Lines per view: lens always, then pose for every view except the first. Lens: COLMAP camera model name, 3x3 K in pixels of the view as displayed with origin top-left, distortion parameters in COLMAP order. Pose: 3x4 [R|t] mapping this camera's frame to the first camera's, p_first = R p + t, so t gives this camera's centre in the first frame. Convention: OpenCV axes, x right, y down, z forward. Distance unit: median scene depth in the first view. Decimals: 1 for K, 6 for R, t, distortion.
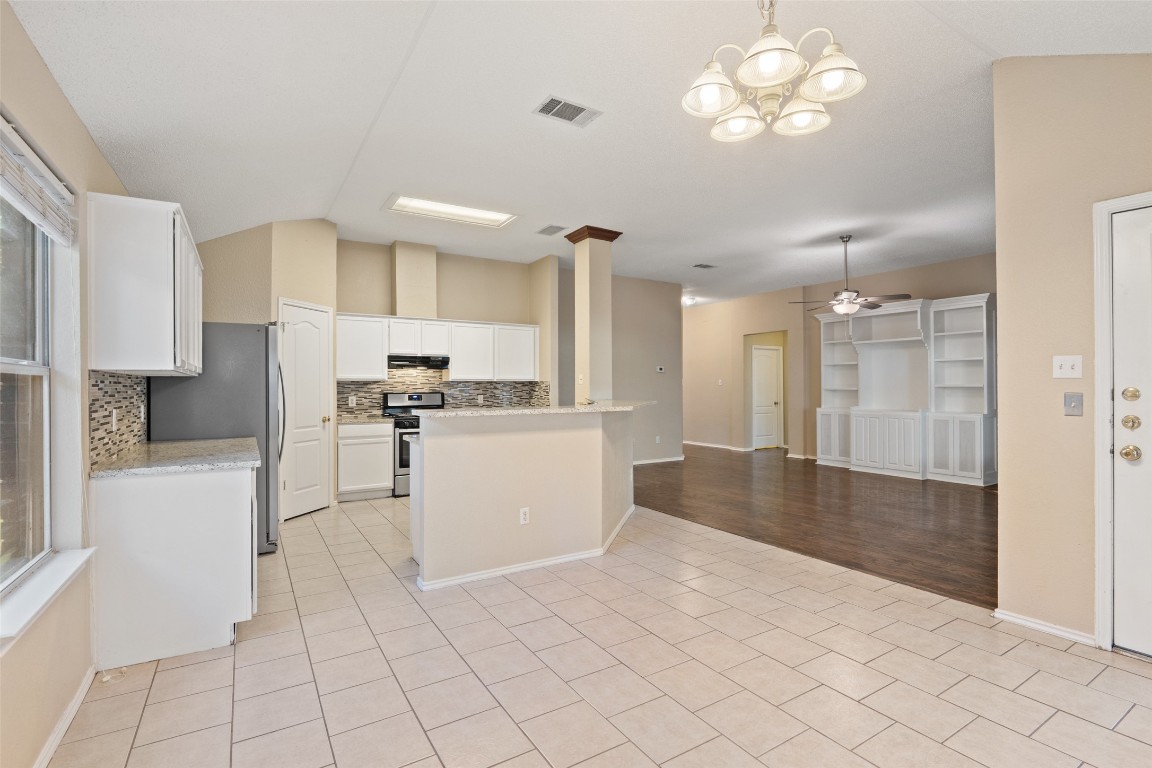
lens RADIAL K [[527.5, 0, 574.4], [0, 527.5, 388.2], [0, 0, 1]] dist [0.003148, -0.007718]
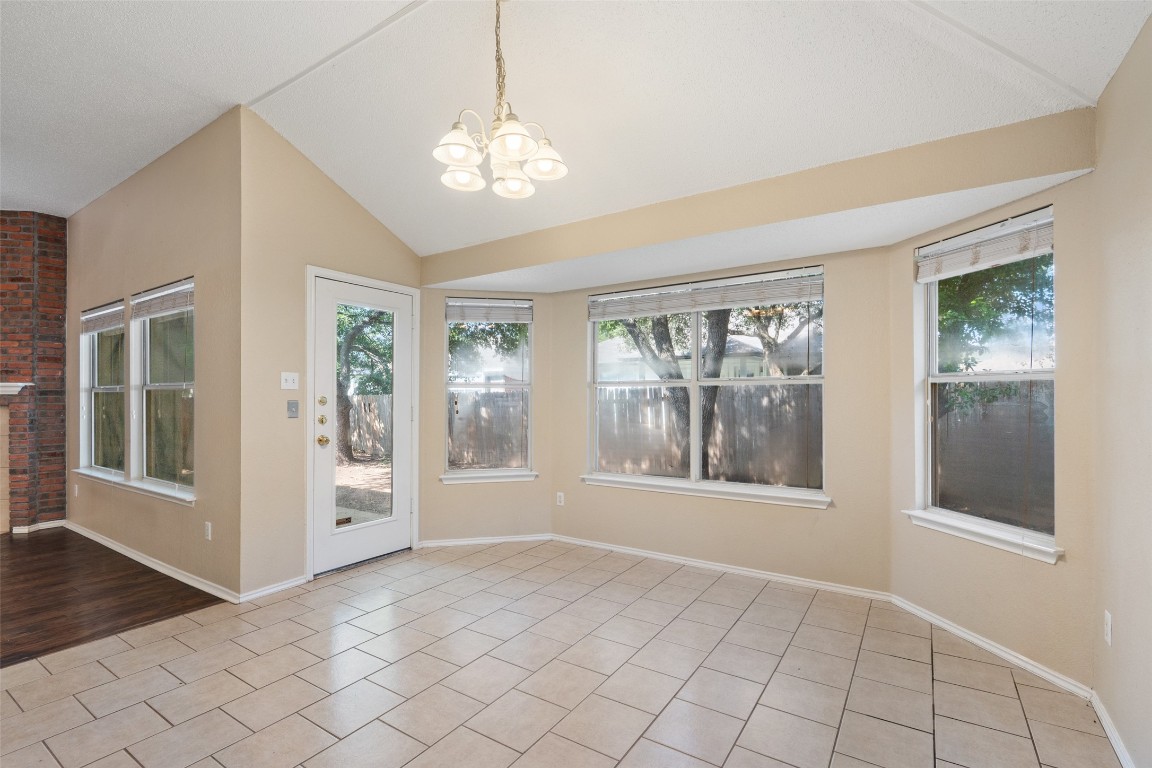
lens RADIAL K [[527.5, 0, 574.4], [0, 527.5, 388.2], [0, 0, 1]] dist [0.003148, -0.007718]
pose [[-0.415578, 0.013948, 0.909451, -0.220093], [0.007352, 0.999901, -0.011976, -0.000429], [-0.909528, 0.001709, -0.415639, 0.349265]]
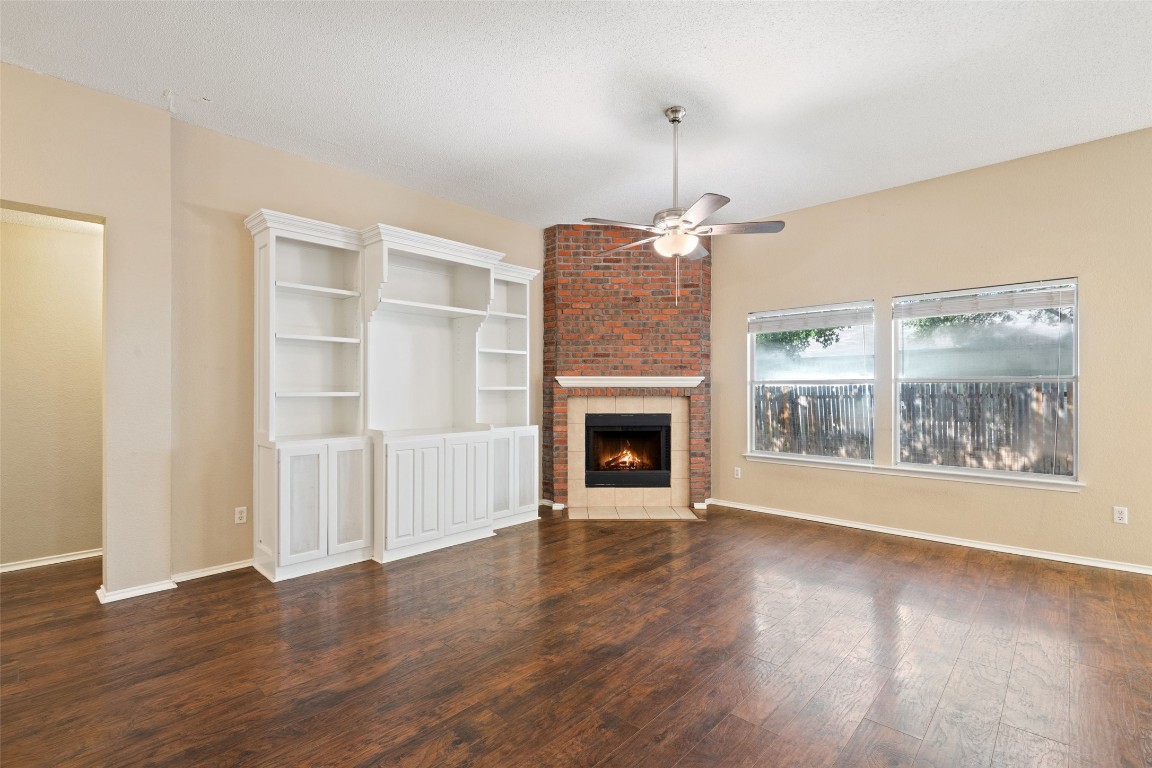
lens RADIAL K [[527.5, 0, 574.4], [0, 527.5, 388.2], [0, 0, 1]] dist [0.003148, -0.007718]
pose [[-0.254013, 0.004088, 0.967192, 0.016030], [0.001901, 0.999991, -0.003728, -0.001536], [-0.967199, 0.000892, -0.254018, 1.184784]]
